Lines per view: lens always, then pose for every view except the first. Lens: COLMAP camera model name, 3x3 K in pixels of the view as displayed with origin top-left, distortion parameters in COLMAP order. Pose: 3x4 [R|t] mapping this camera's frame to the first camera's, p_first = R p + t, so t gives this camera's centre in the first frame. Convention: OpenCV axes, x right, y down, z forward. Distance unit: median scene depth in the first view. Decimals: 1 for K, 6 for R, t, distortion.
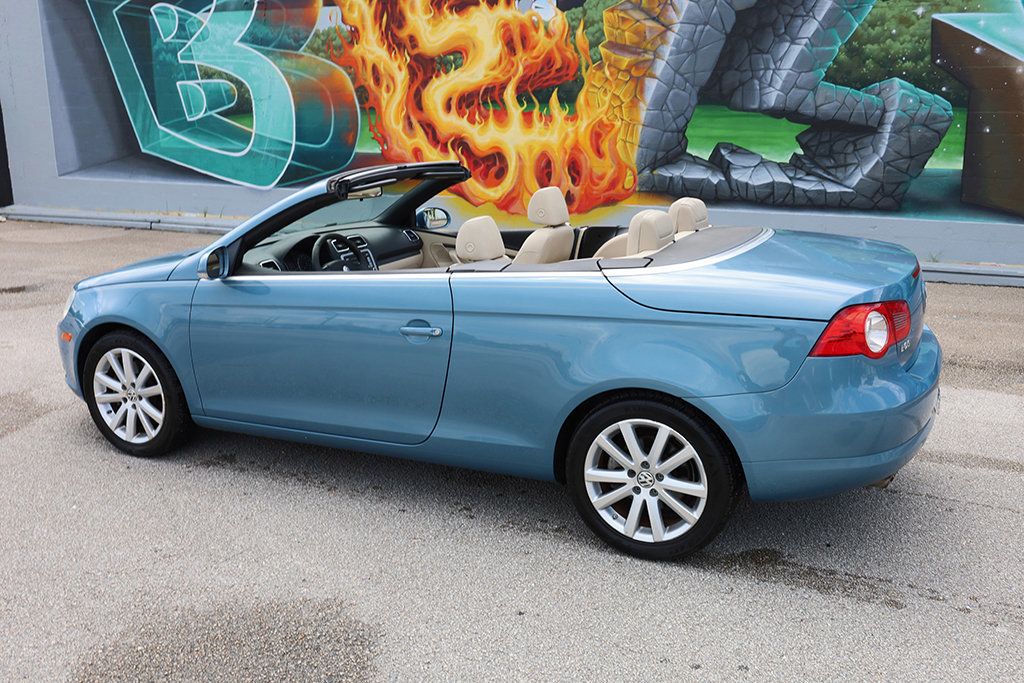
lens RADIAL K [[951.3, 0, 515.4], [0, 951.3, 343.6], [0, 0, 1]] dist [0.010115, -0.009679]
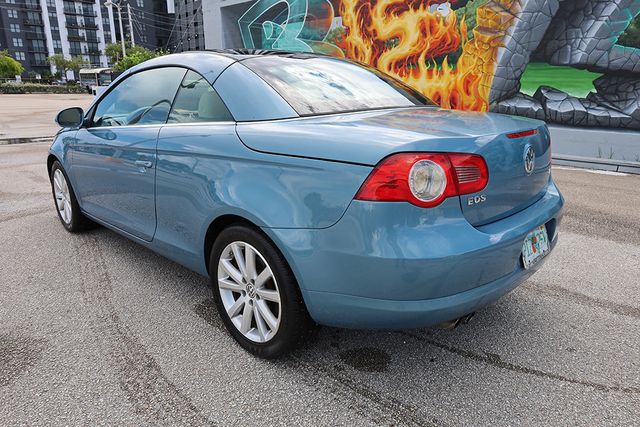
lens RADIAL K [[434.0, 0, 319.4], [0, 434.0, 215.8], [0, 0, 1]] dist [-0.001615, 0.002771]
pose [[0.937264, 0.107277, -0.331706, 0.123010], [-0.092285, 0.993882, 0.060672, 0.001717], [0.336185, -0.026254, 0.941430, 0.154232]]
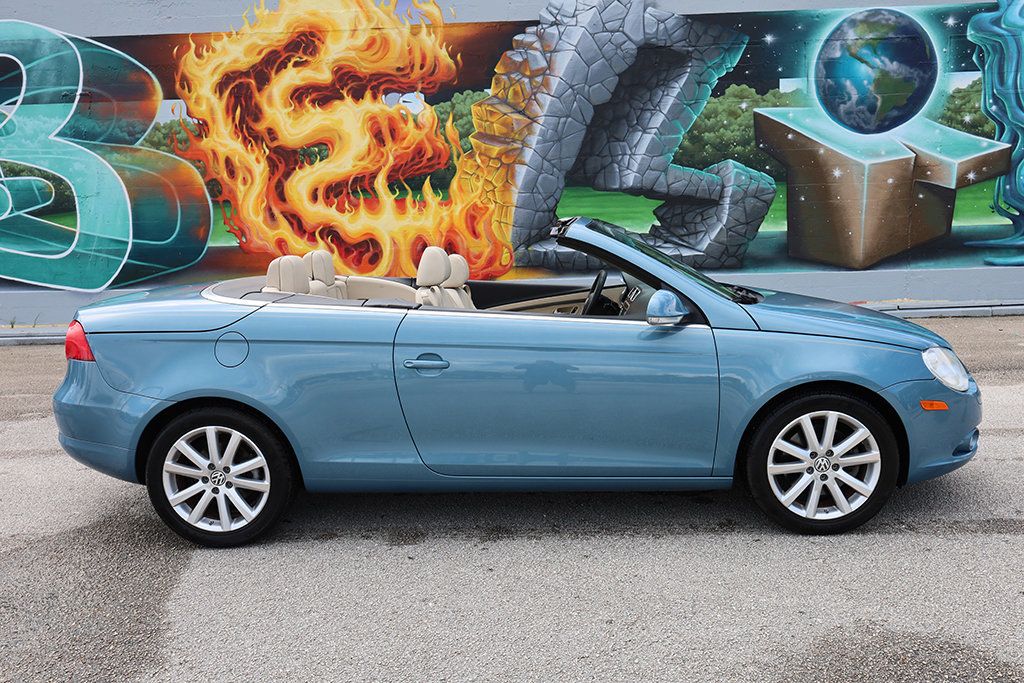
lens RADIAL K [[877.7, 0, 515.3], [0, 877.7, 343.6], [0, 0, 1]] dist [0.010233, -0.009527]
pose [[0.920864, -0.087262, 0.379994, -0.261804], [0.125316, 0.989160, -0.076535, 0.004081], [-0.369196, 0.118098, 0.921817, 0.084394]]
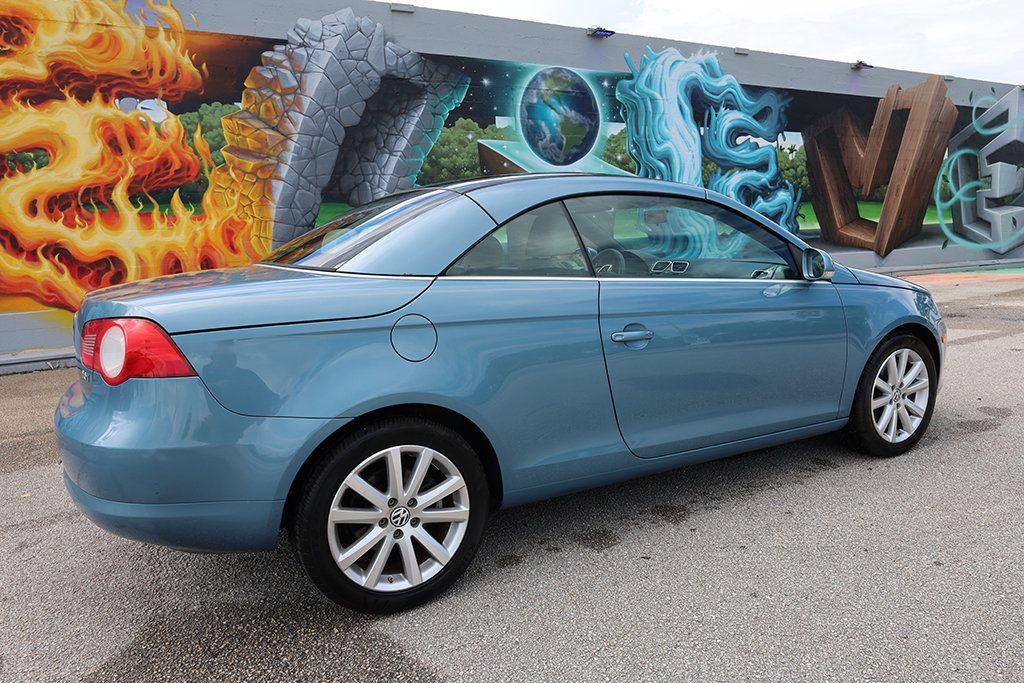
lens RADIAL K [[710.9, 0, 519.5], [0, 710.9, 347.8], [0, 0, 1]] dist [-0.003309, 0.005001]
pose [[0.574849, -0.152900, 0.803847, -0.387125], [0.239856, 0.970720, 0.013115, -0.028213], [-0.782316, 0.185268, 0.594691, 0.305195]]
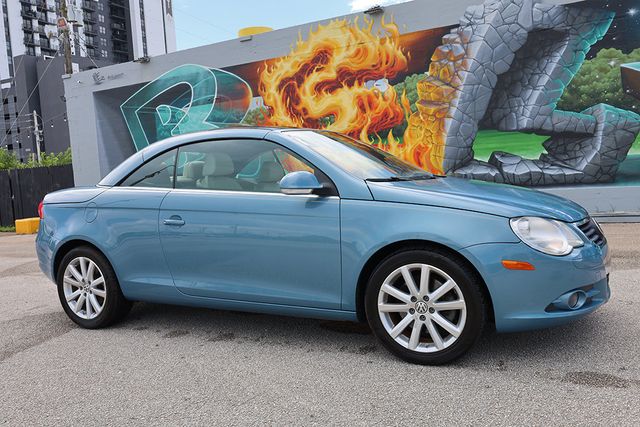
lens RADIAL K [[519.3, 0, 321.8], [0, 519.3, 214.5], [0, 0, 1]] dist [0.007840, -0.004549]
pose [[0.997568, -0.058457, -0.037955, -0.055915], [0.051115, 0.983810, -0.171770, 0.036995], [0.047382, 0.169412, 0.984406, 0.103546]]
